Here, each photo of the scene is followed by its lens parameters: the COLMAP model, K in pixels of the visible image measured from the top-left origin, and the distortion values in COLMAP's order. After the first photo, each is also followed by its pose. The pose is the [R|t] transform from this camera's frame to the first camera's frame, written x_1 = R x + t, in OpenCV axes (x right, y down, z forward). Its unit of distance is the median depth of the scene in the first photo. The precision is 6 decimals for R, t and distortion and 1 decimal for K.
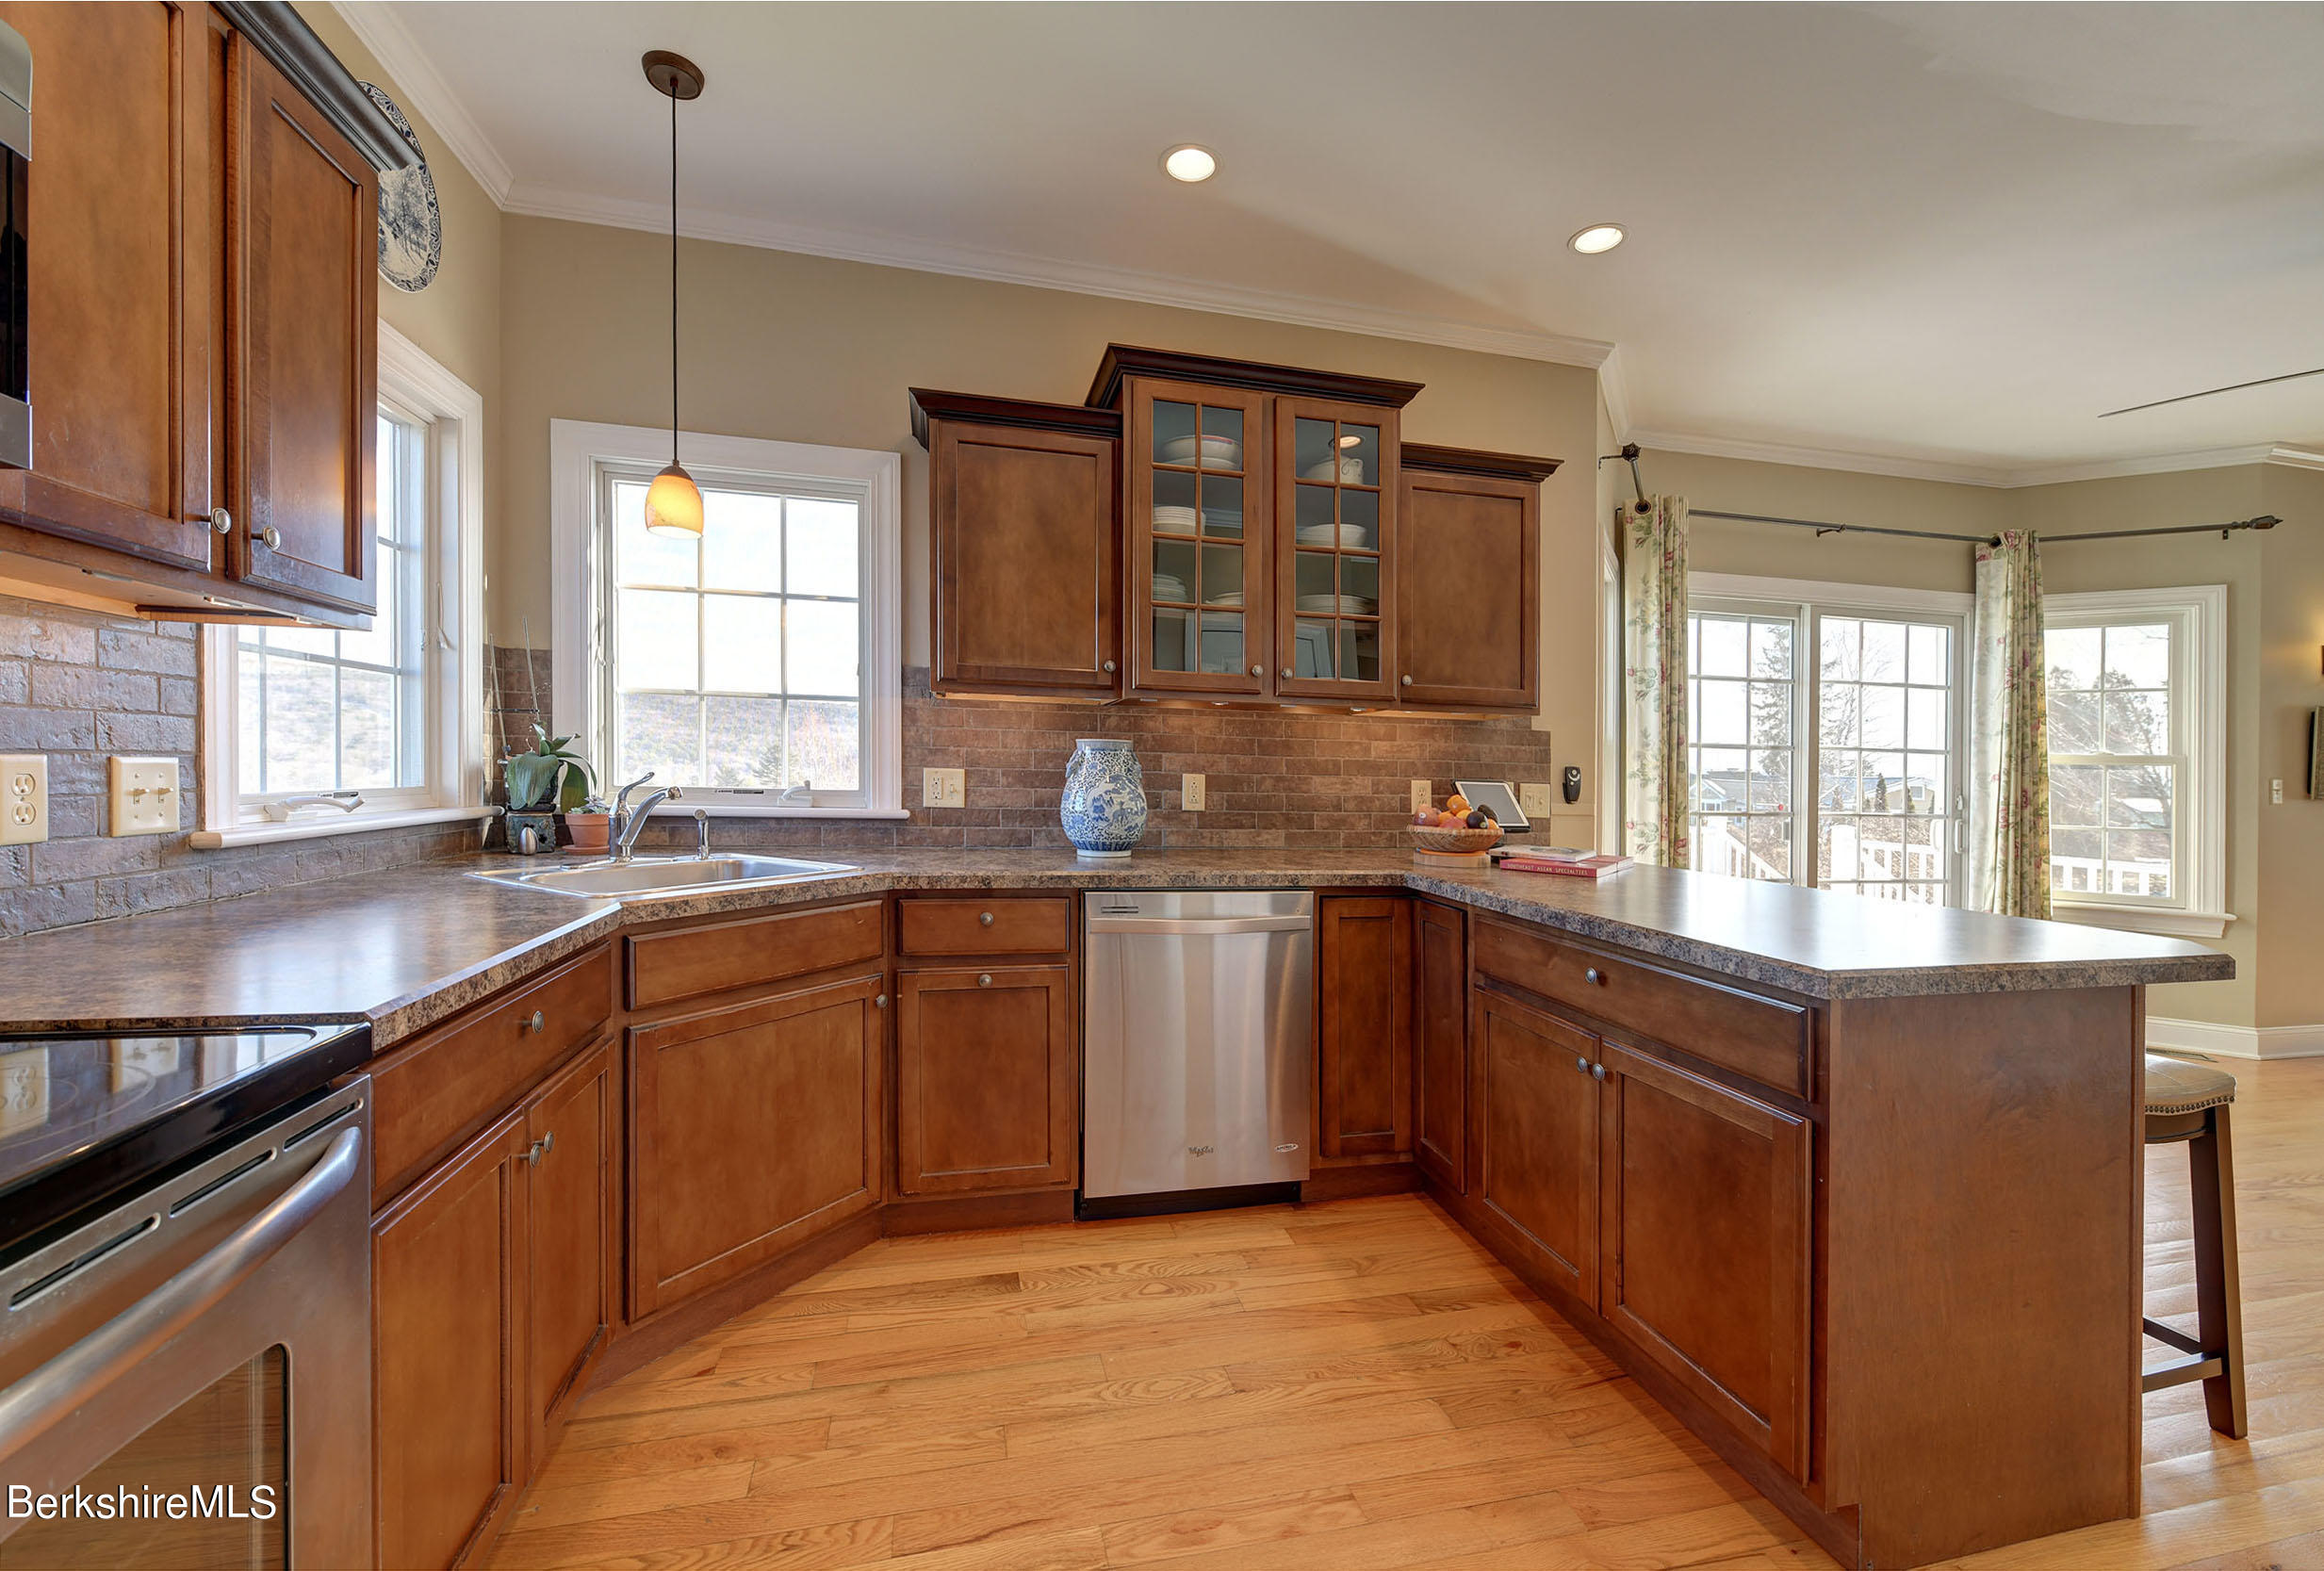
lens RADIAL K [[907.4, 0, 1169.7], [0, 907.4, 777.4], [0, 0, 1]] dist [-0.011097, -0.000737]
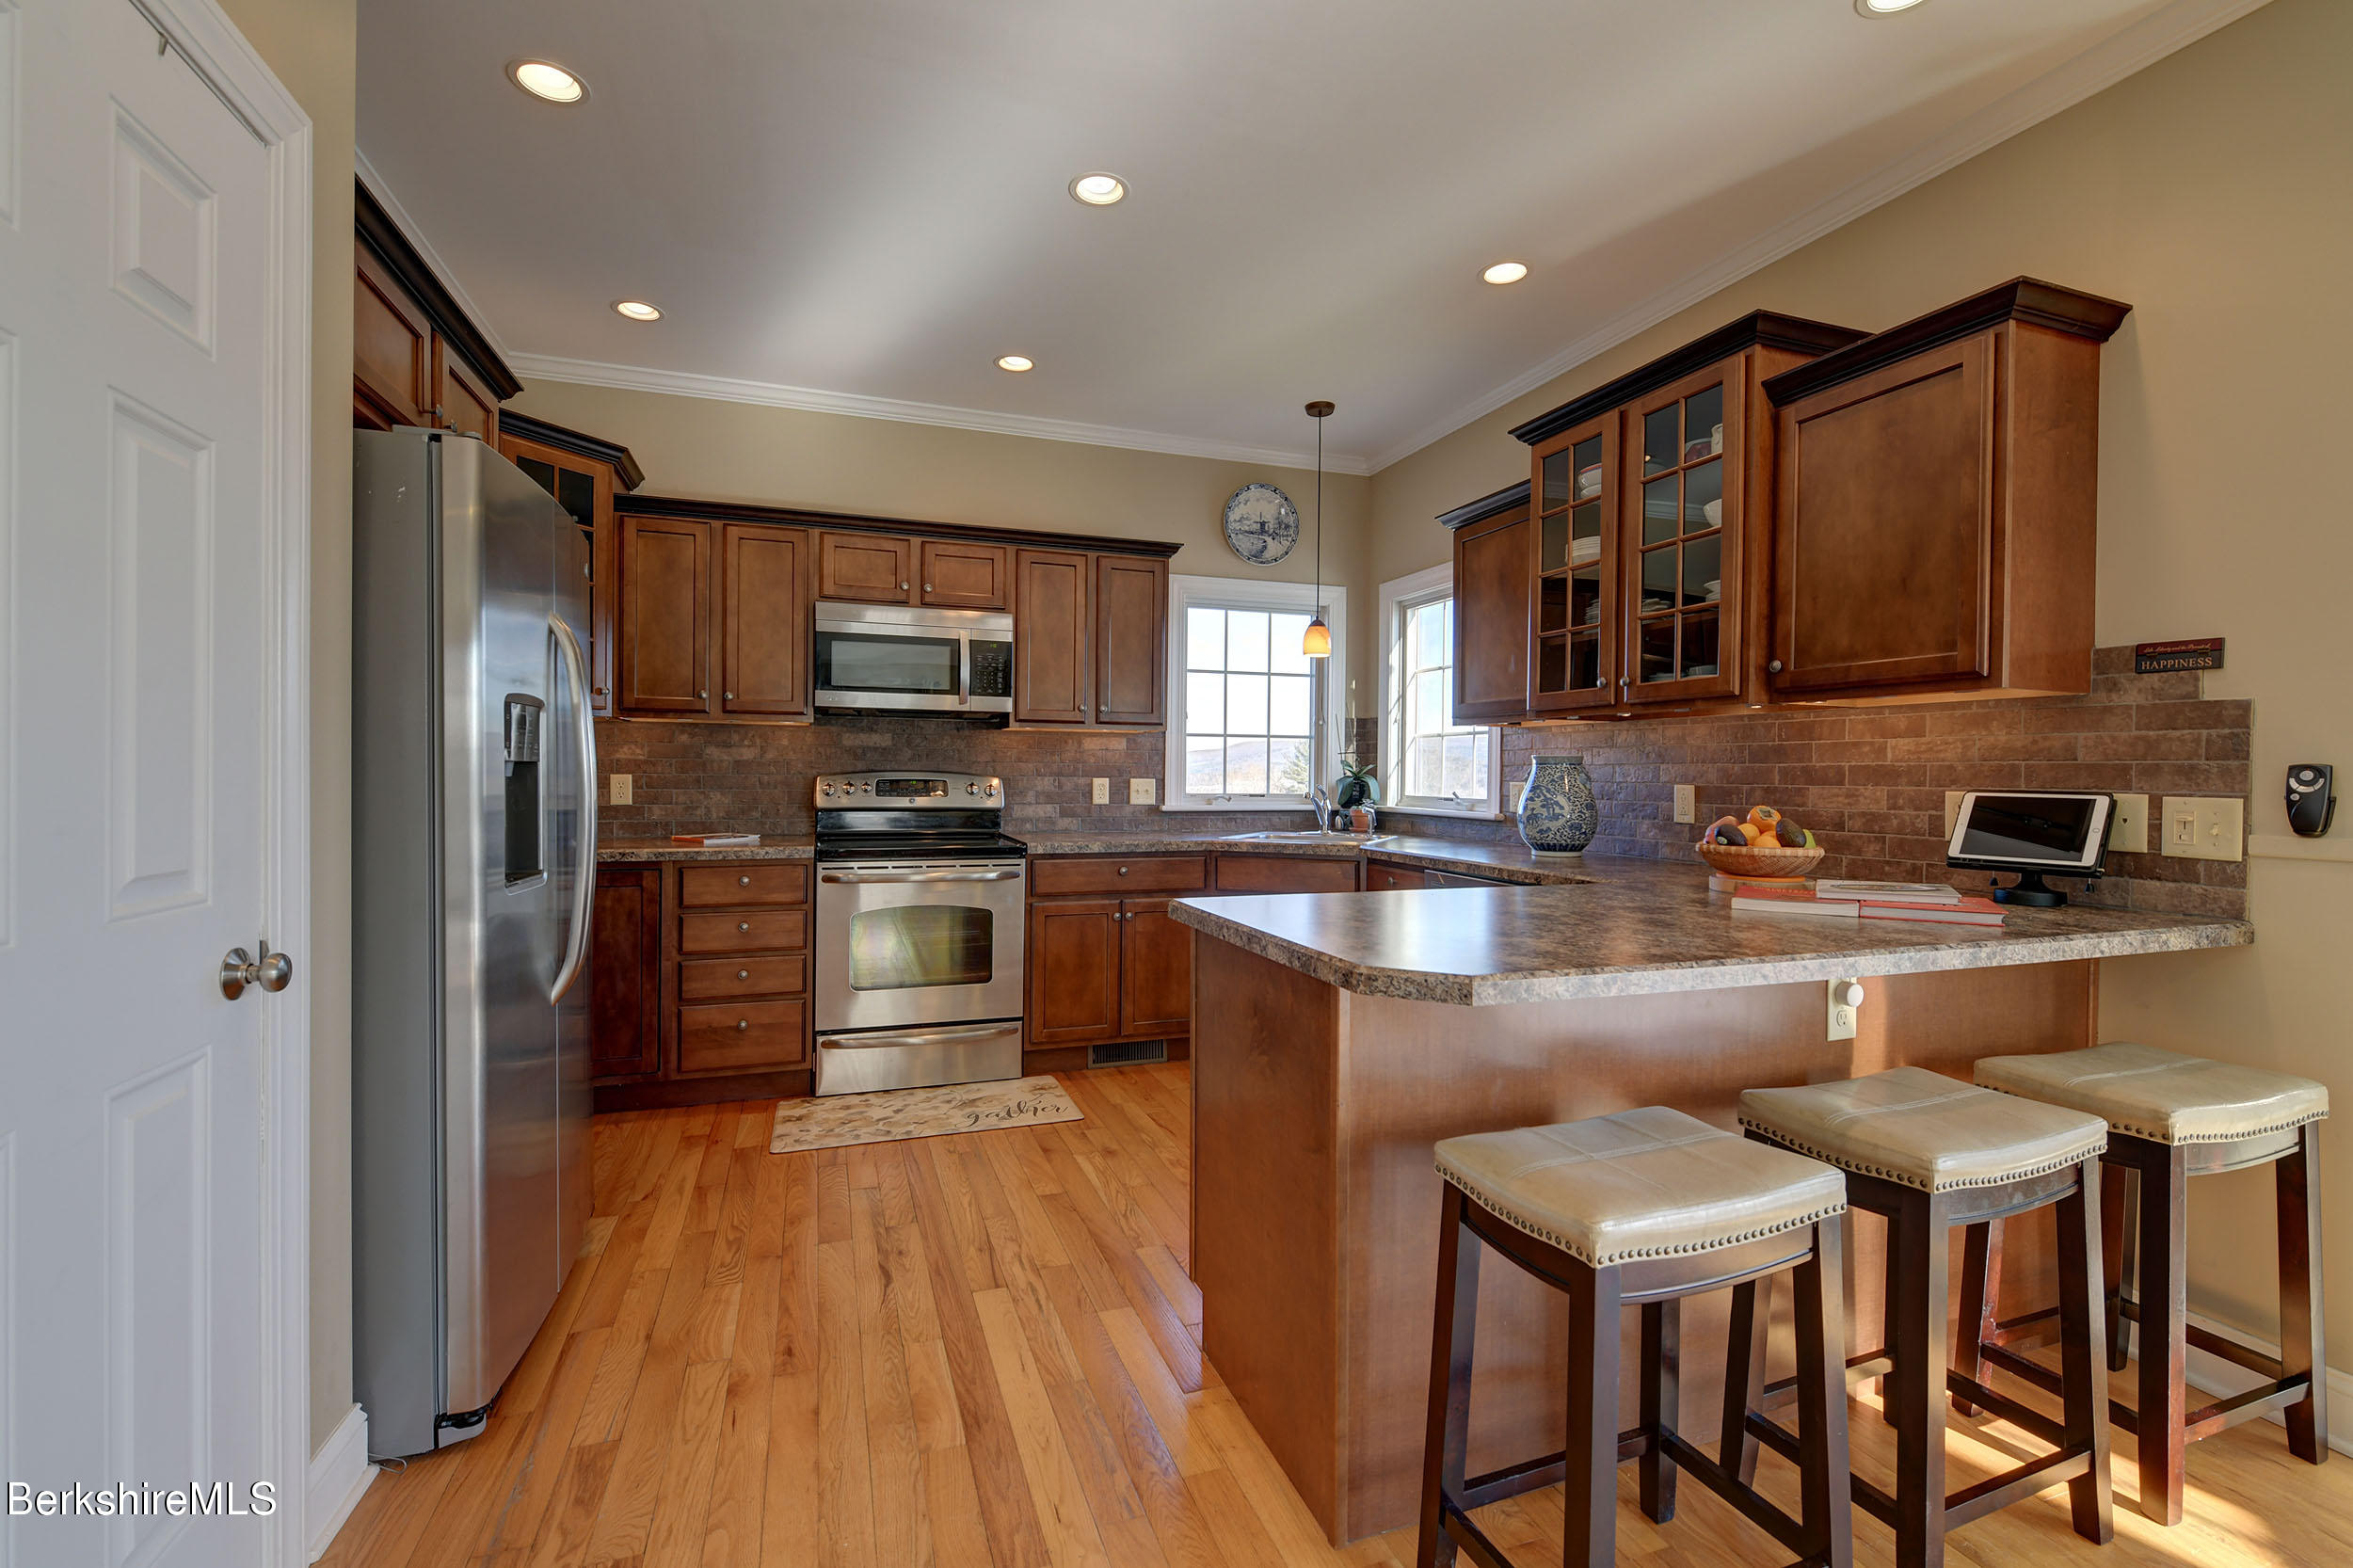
lens RADIAL K [[1015.3, 0, 1186.2], [0, 1015.3, 786.2], [0, 0, 1]] dist [0.002895, 0.000114]
pose [[0.113131, -0.009662, -0.993533, 1.034220], [-0.013571, 0.999844, -0.011268, 0.016895], [0.993487, 0.014758, 0.112982, 0.345991]]
